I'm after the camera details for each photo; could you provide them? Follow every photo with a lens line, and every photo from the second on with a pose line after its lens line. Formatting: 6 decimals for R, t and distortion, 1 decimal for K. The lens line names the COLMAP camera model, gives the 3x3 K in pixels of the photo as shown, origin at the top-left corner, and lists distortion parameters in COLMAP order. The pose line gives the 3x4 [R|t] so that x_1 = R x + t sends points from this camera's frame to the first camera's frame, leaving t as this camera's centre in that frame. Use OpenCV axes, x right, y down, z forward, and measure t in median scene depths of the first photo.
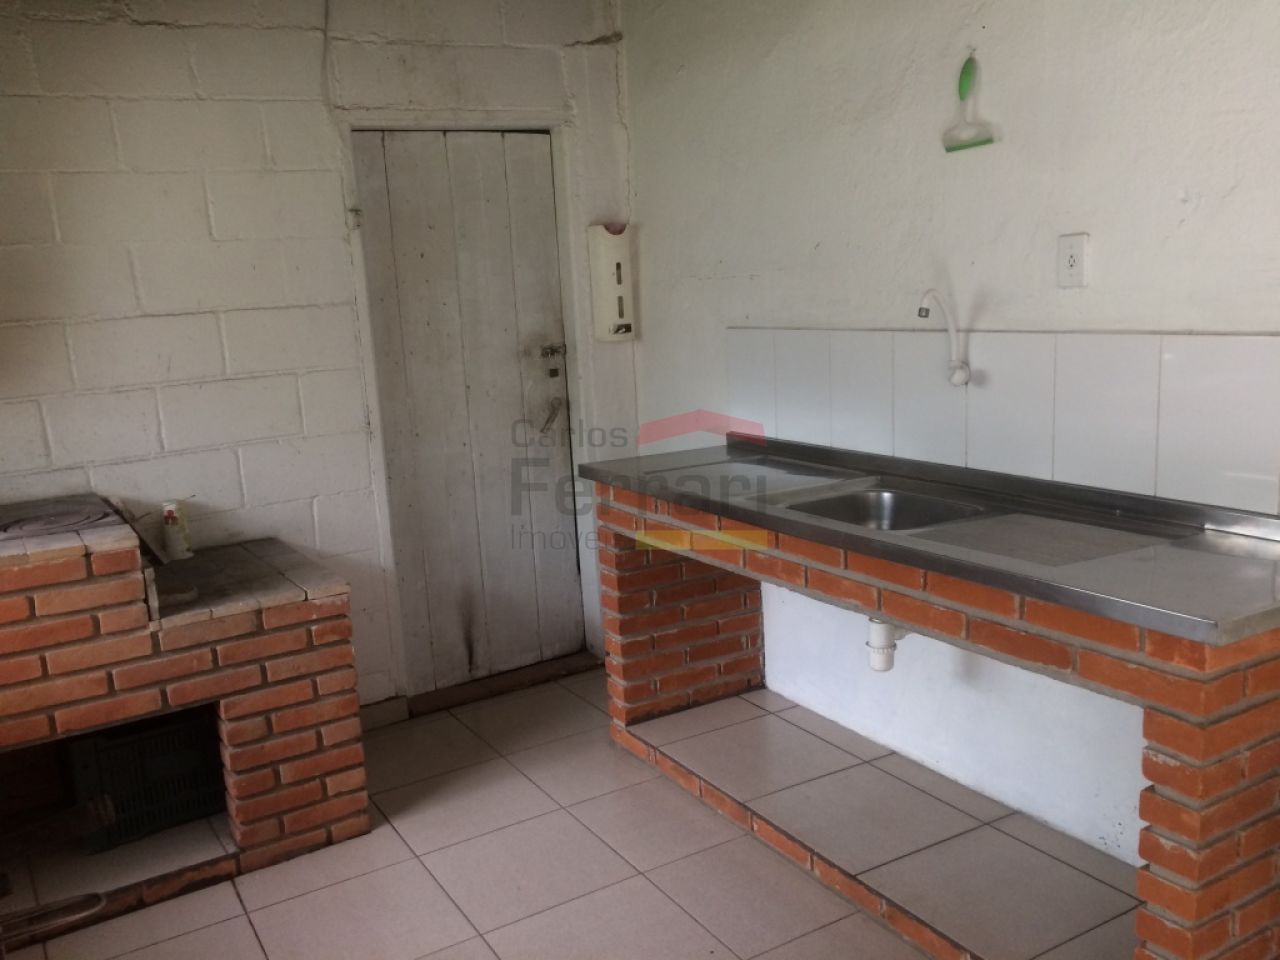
lens RADIAL K [[1090.4, 0, 651.3], [0, 1090.4, 477.7], [0, 0, 1]] dist [0.070157, -0.089832]
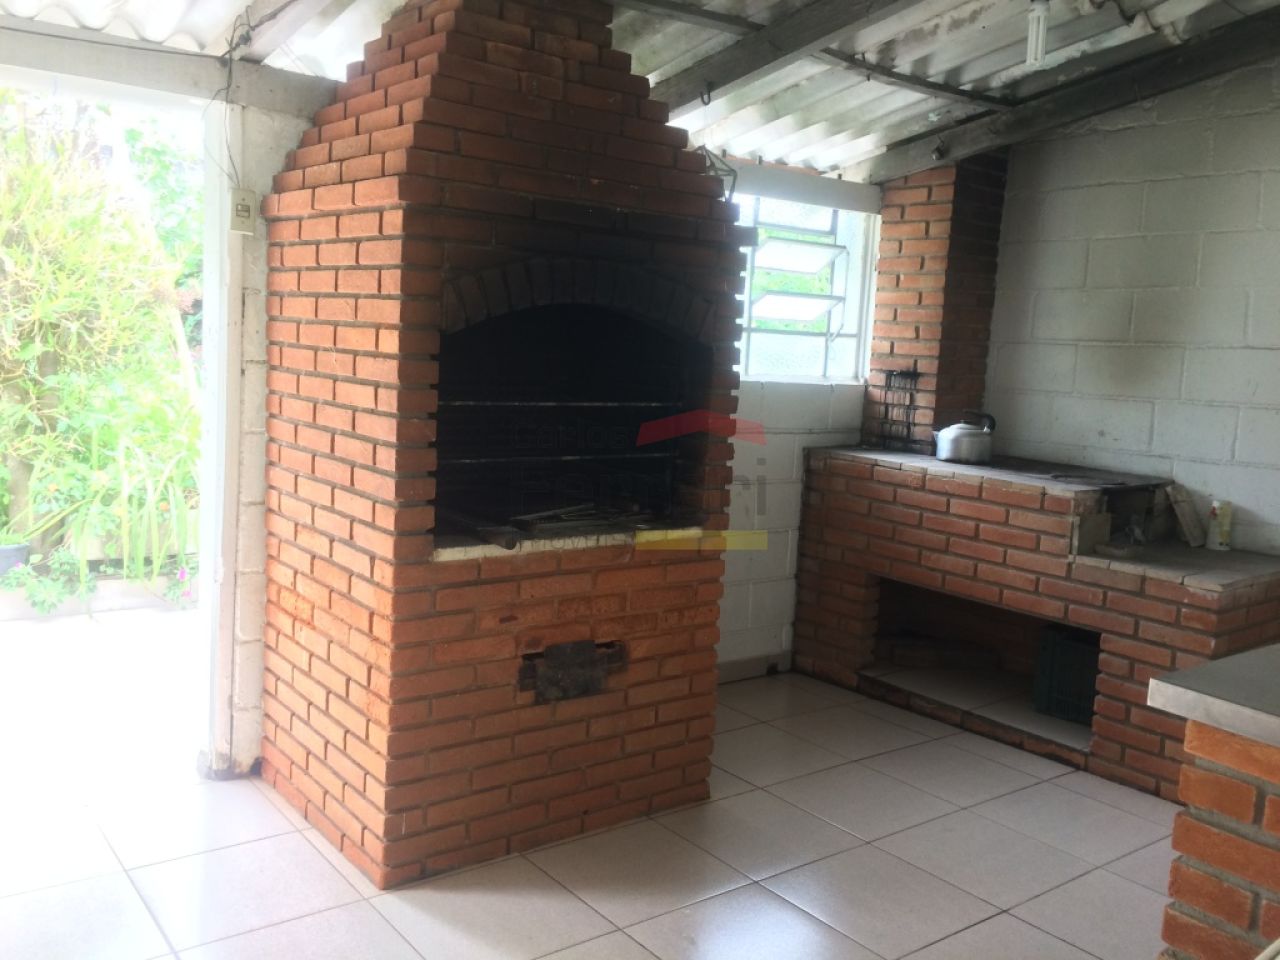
lens RADIAL K [[1090.4, 0, 632.4], [0, 1090.4, 479.2], [0, 0, 1]] dist [0.070157, -0.089832]
pose [[0.107462, 0.187511, -0.976367, 0.712941], [-0.236115, 0.958770, 0.158144, -0.042572], [0.965765, 0.213541, 0.147305, 0.211763]]
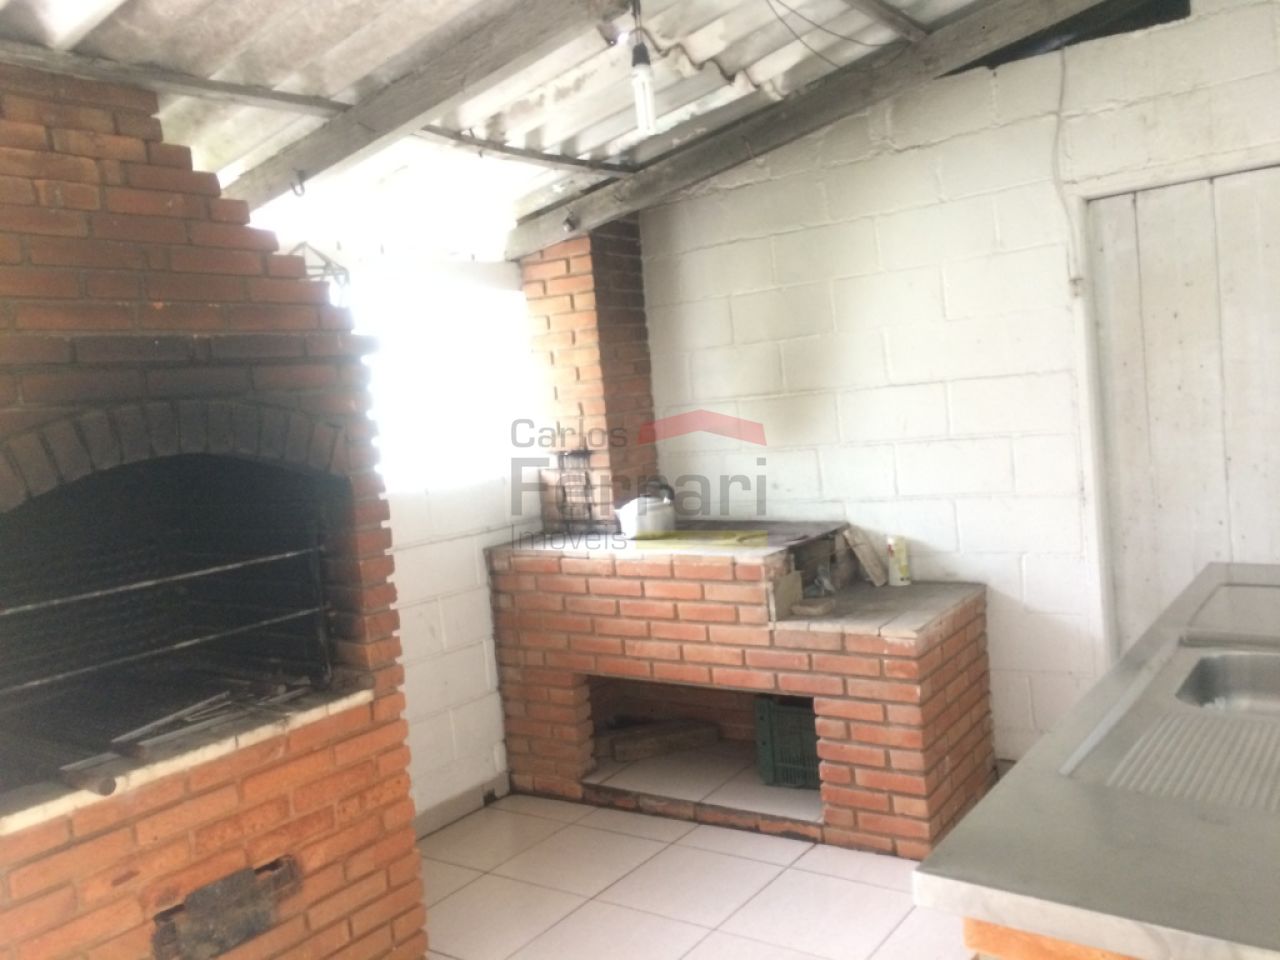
lens RADIAL K [[1090.4, 0, 631.6], [0, 1090.4, 477.8], [0, 0, 1]] dist [0.070157, -0.089832]
pose [[0.394479, 0.091654, -0.914323, 0.587444], [-0.103751, 0.993093, 0.054788, -0.085326], [0.913029, 0.073250, 0.401264, 0.262157]]
